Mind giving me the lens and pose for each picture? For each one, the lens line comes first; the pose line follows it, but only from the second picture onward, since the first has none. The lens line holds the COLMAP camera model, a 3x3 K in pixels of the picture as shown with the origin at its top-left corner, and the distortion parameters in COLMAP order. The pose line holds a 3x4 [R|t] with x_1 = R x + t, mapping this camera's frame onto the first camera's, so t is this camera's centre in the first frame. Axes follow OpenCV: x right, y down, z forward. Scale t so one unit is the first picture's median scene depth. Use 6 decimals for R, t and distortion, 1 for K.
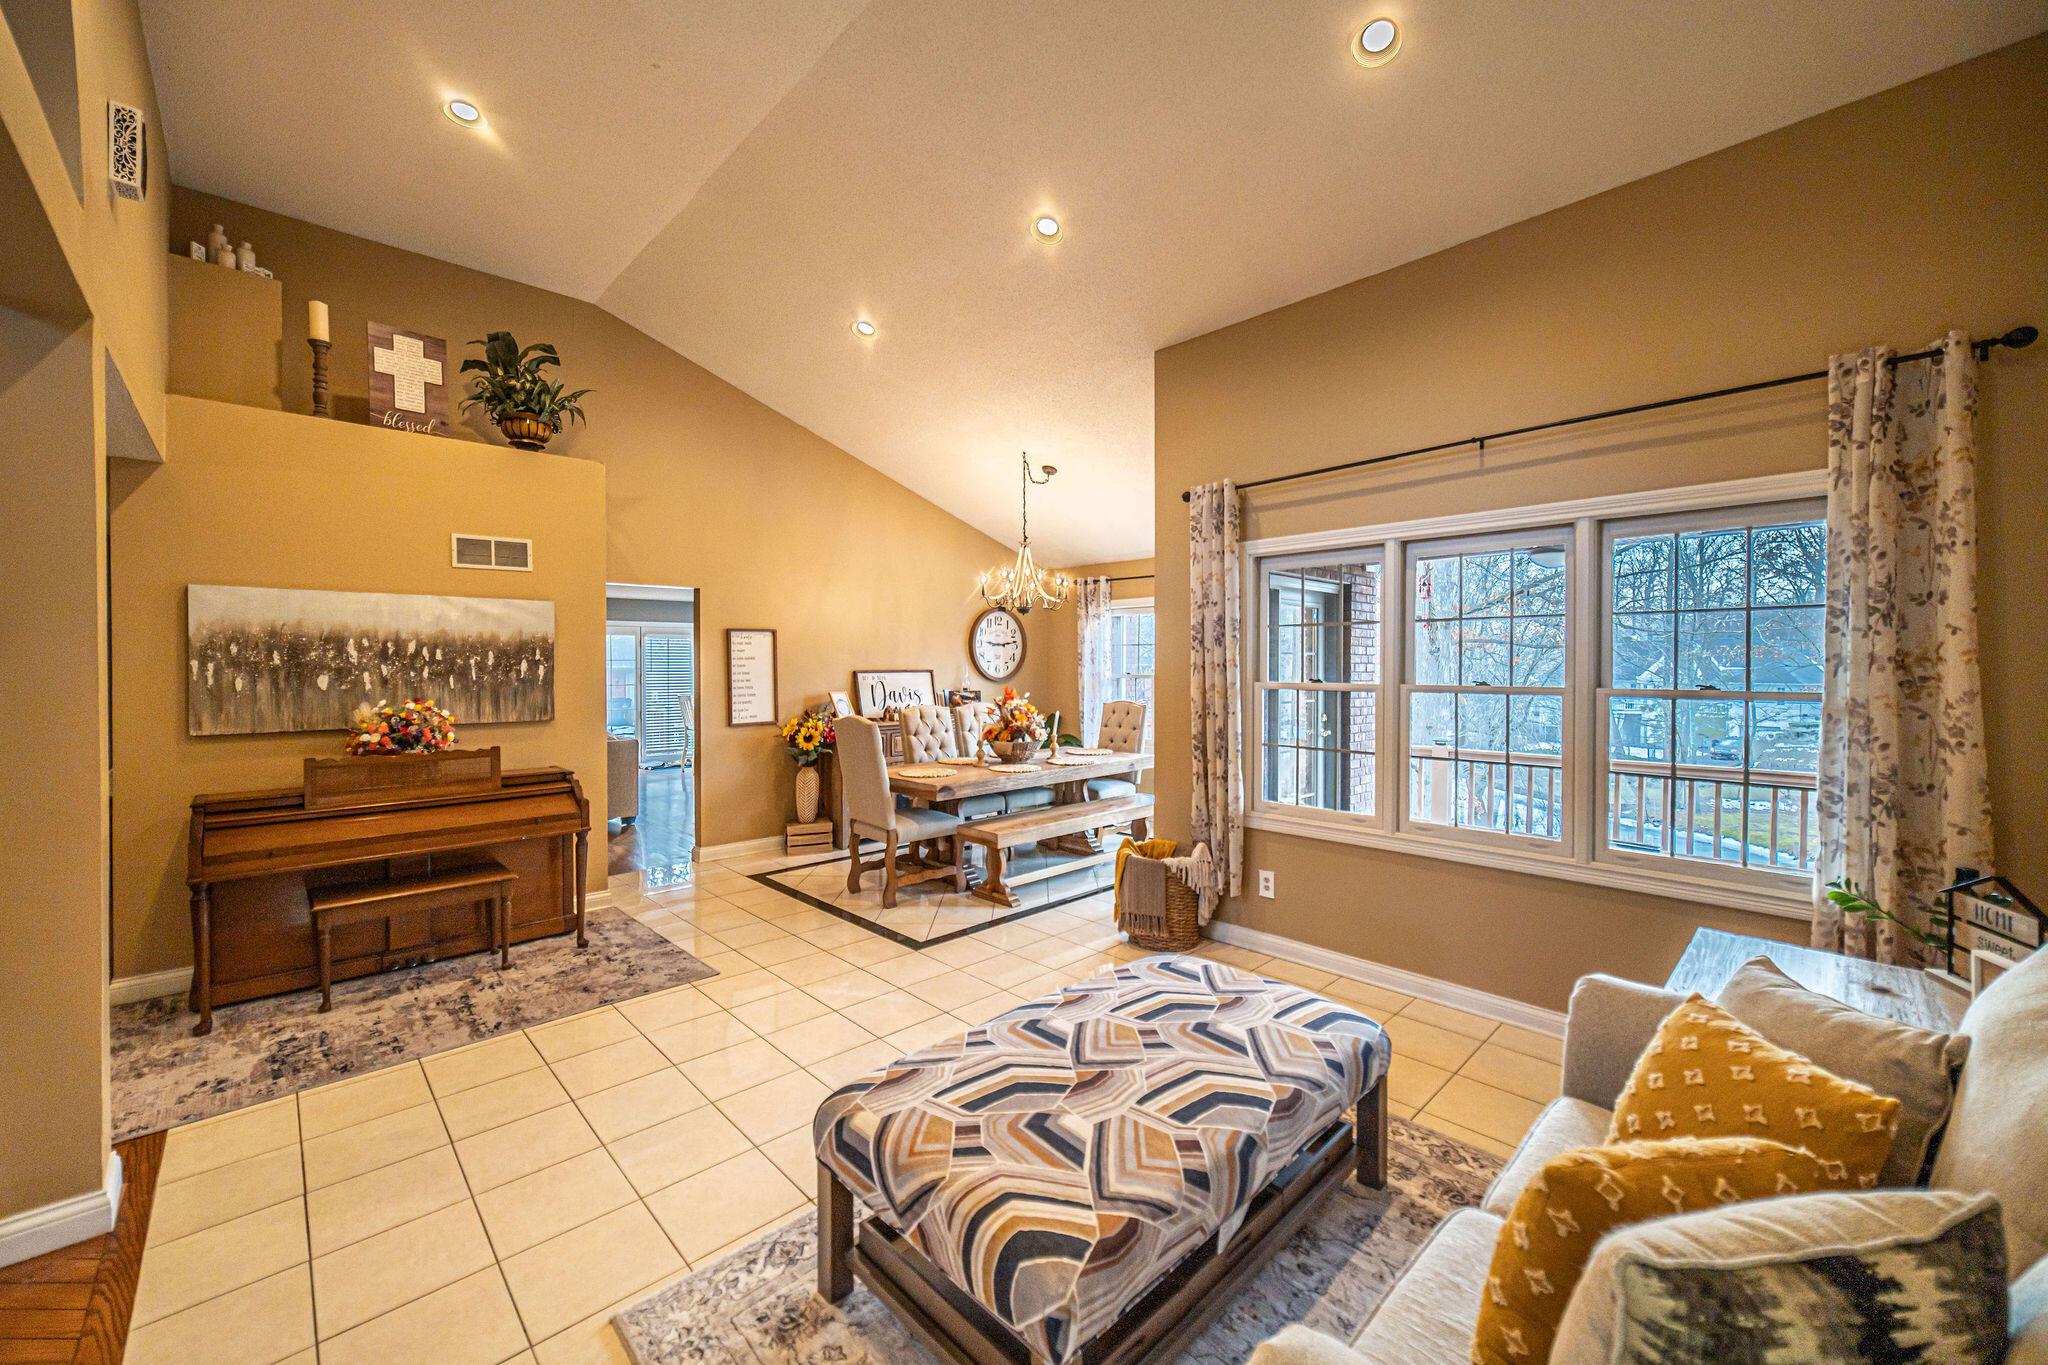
lens RADIAL K [[805.7, 0, 1039.6], [0, 805.7, 671.0], [0, 0, 1]] dist [0.001625, 0.000096]
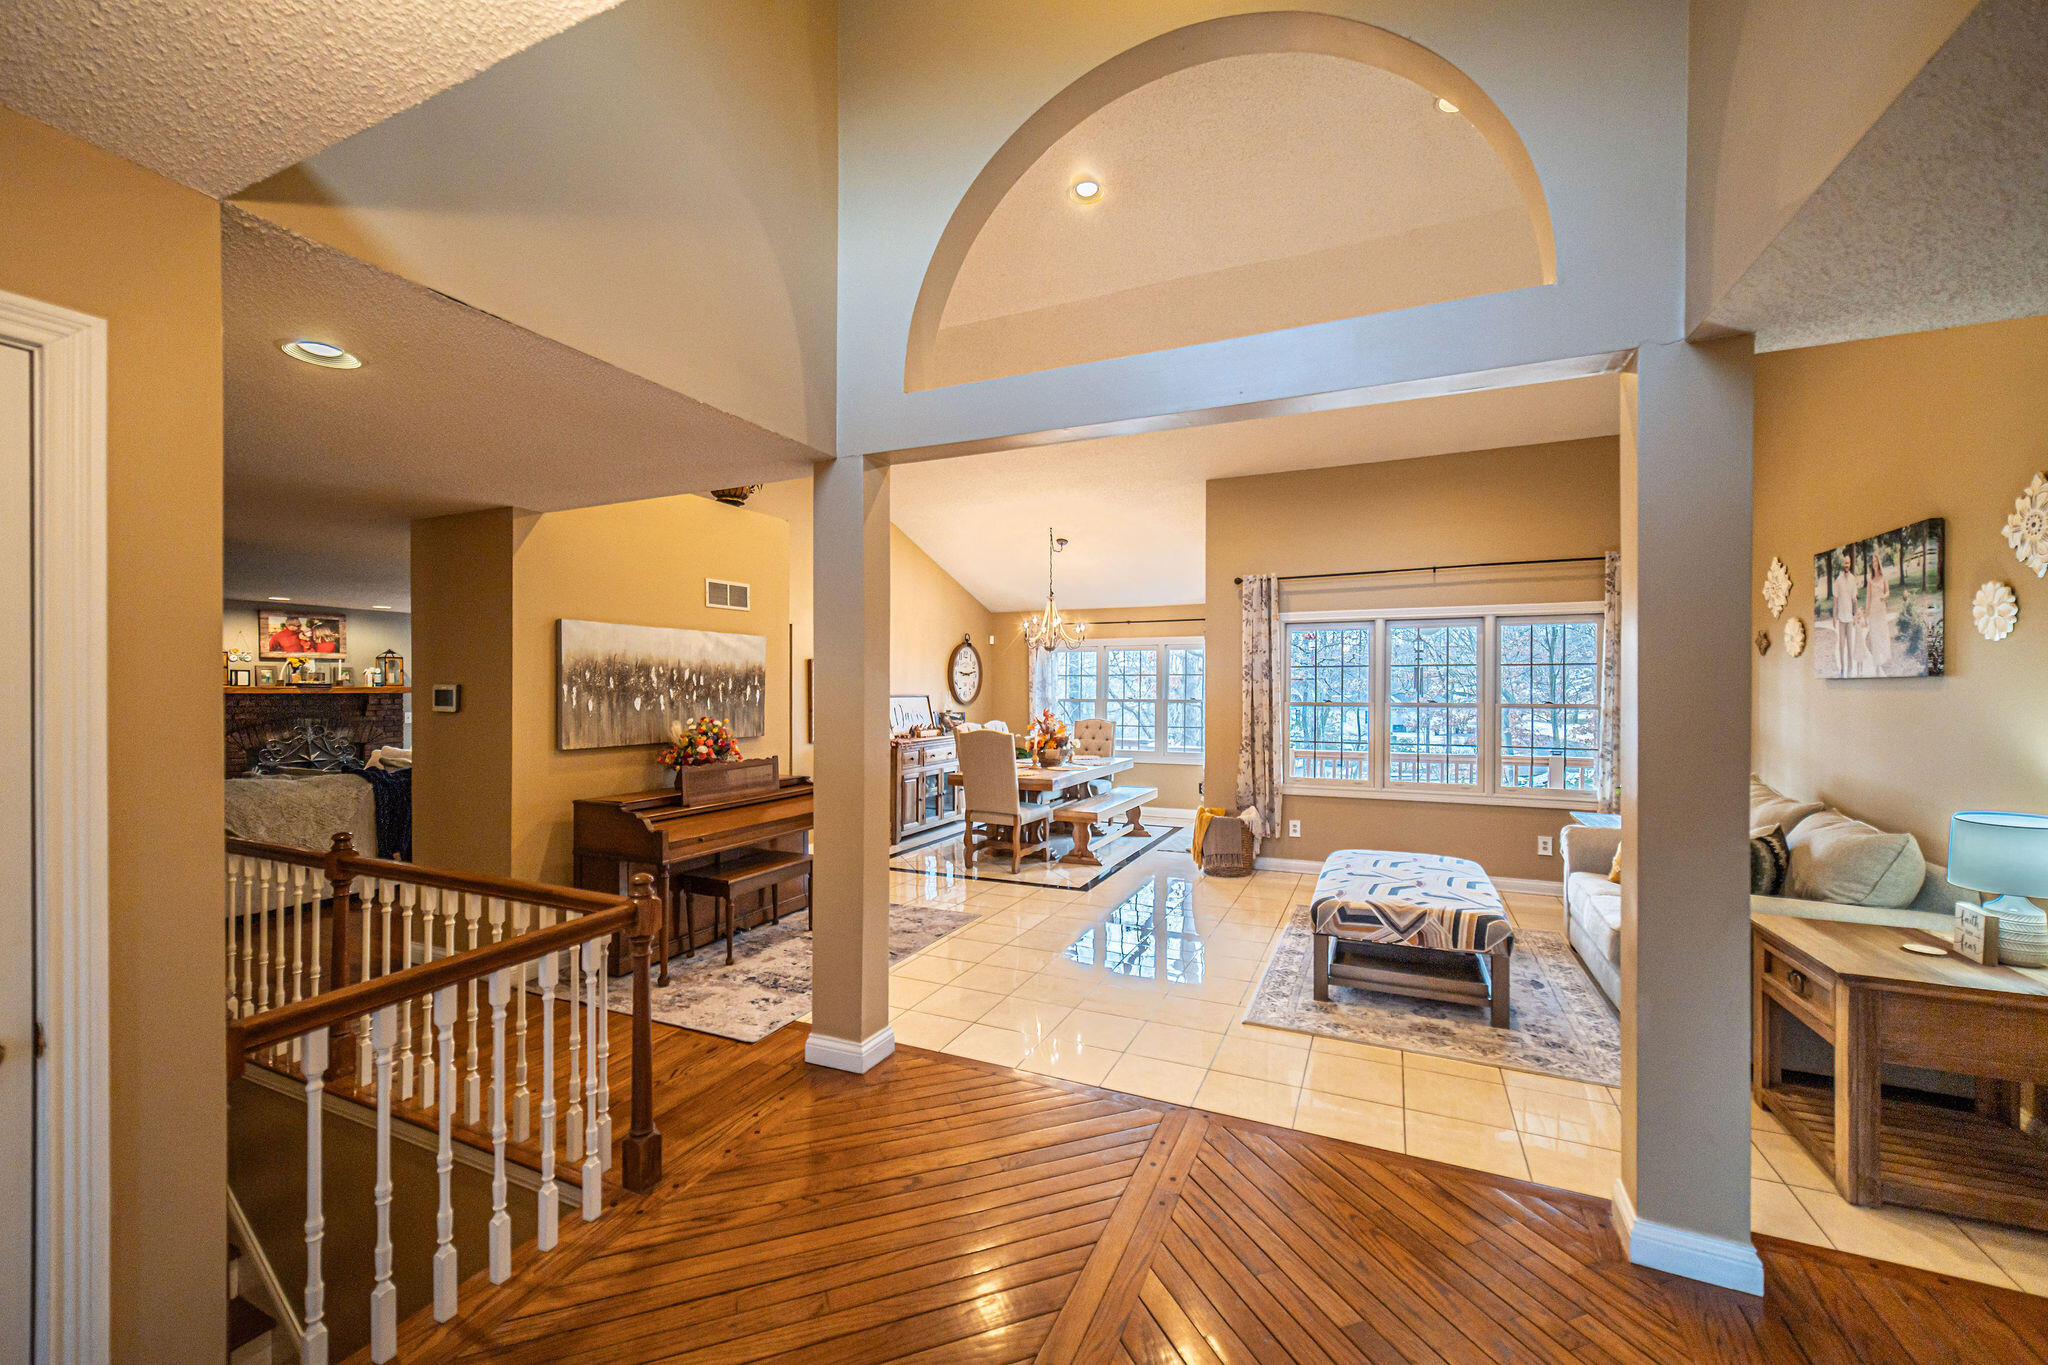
lens RADIAL K [[808.0, 0, 1016.5], [0, 808.0, 689.8], [0, 0, 1]] dist [-0.001231, -0.000033]
pose [[0.933786, 0.003103, 0.357817, -0.787140], [0.000486, 0.999950, -0.009941, 0.005396], [-0.357830, 0.009457, 0.933739, -0.290738]]
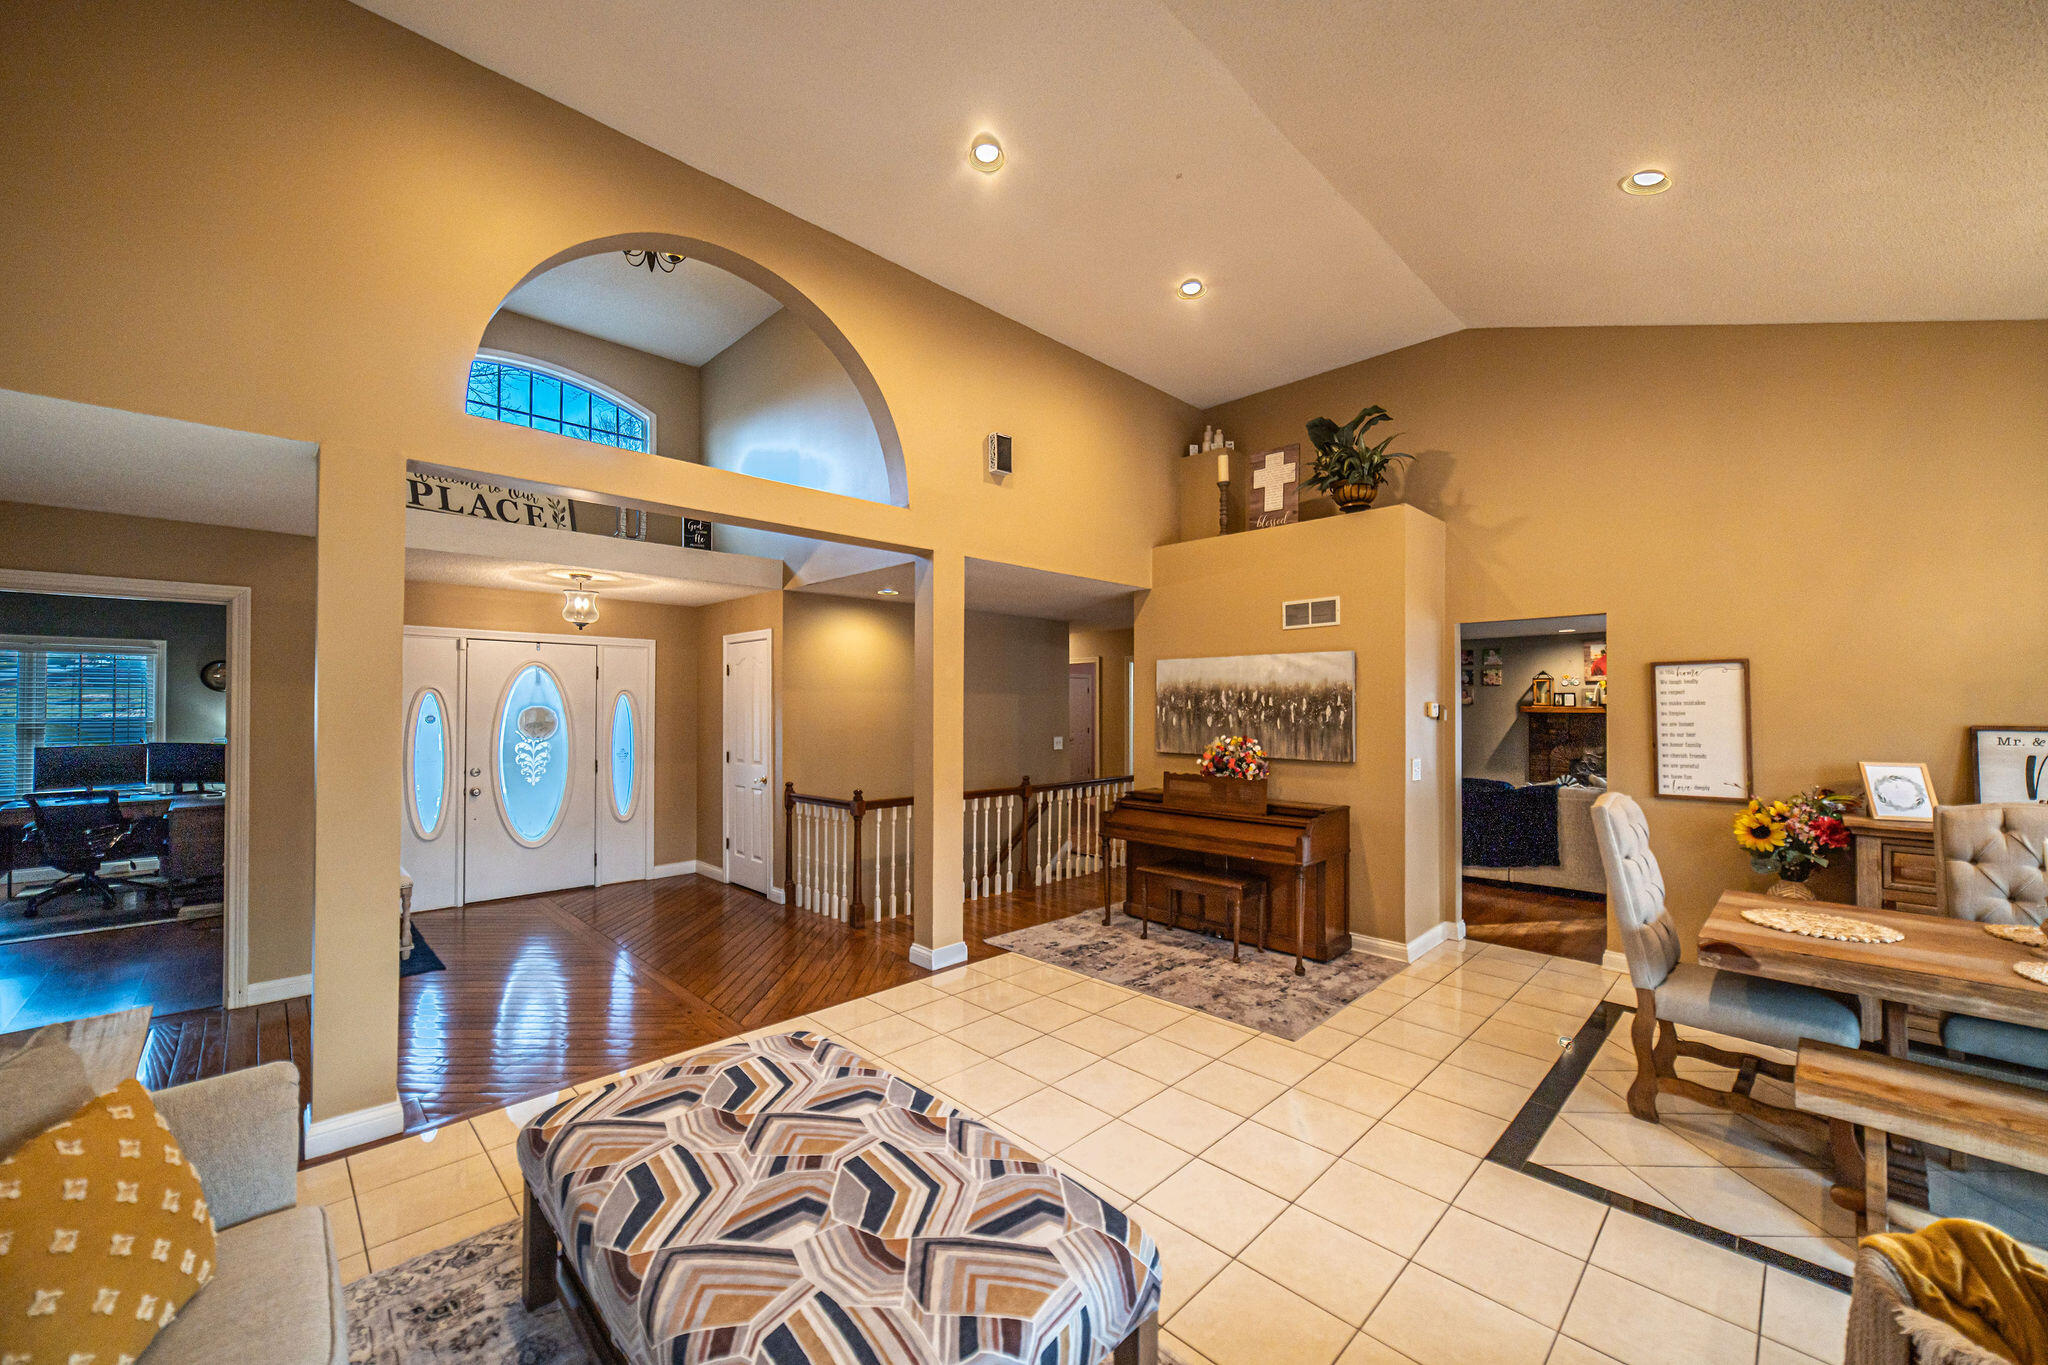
lens RADIAL K [[762.1, 0, 975.1], [0, 762.1, 700.4], [0, 0, 1]] dist [0.000578, 0.000090]
pose [[-0.022426, -0.005838, -0.999731, 0.471416], [-0.011792, 0.999915, -0.005574, -0.010846], [0.999679, 0.011664, -0.022493, 0.608143]]
